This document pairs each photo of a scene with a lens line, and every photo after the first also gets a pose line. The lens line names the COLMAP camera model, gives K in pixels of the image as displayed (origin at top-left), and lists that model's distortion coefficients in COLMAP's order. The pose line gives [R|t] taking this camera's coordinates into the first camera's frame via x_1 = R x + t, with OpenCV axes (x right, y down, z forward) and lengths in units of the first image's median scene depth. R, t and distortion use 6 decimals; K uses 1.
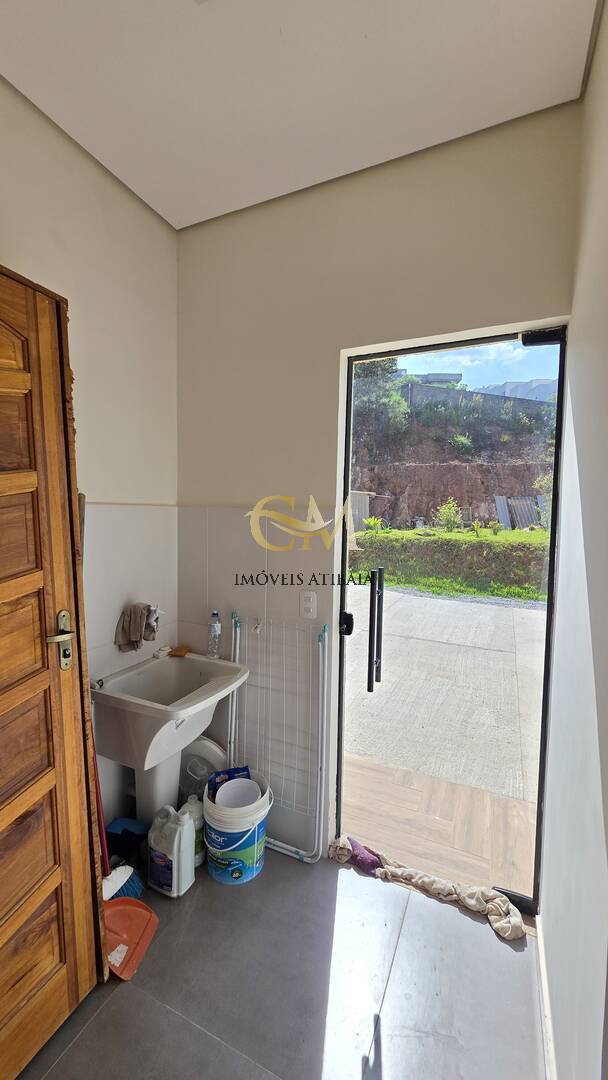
lens RADIAL K [[430.8, 0, 304.3], [0, 430.8, 539.1], [0, 0, 1]] dist [0.005533, 0.000136]
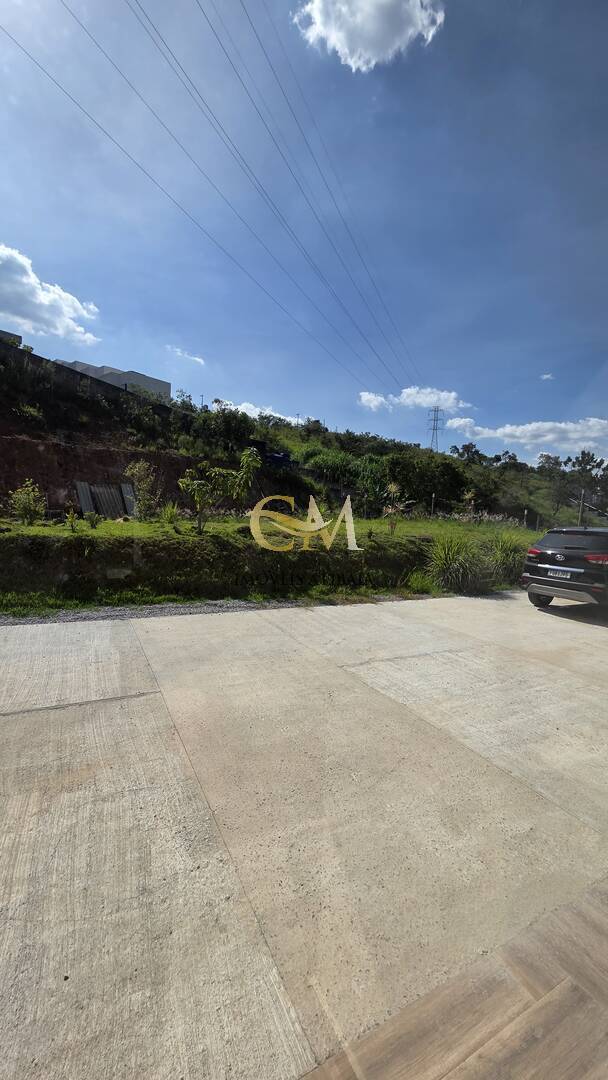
lens RADIAL K [[430.8, 0, 304.4], [0, 430.8, 535.7], [0, 0, 1]] dist [0.005533, 0.000136]
pose [[0.602318, -0.034630, 0.797505, 0.026623], [0.018702, 0.999396, 0.029272, -0.011518], [-0.798037, -0.002716, 0.602602, 0.177703]]
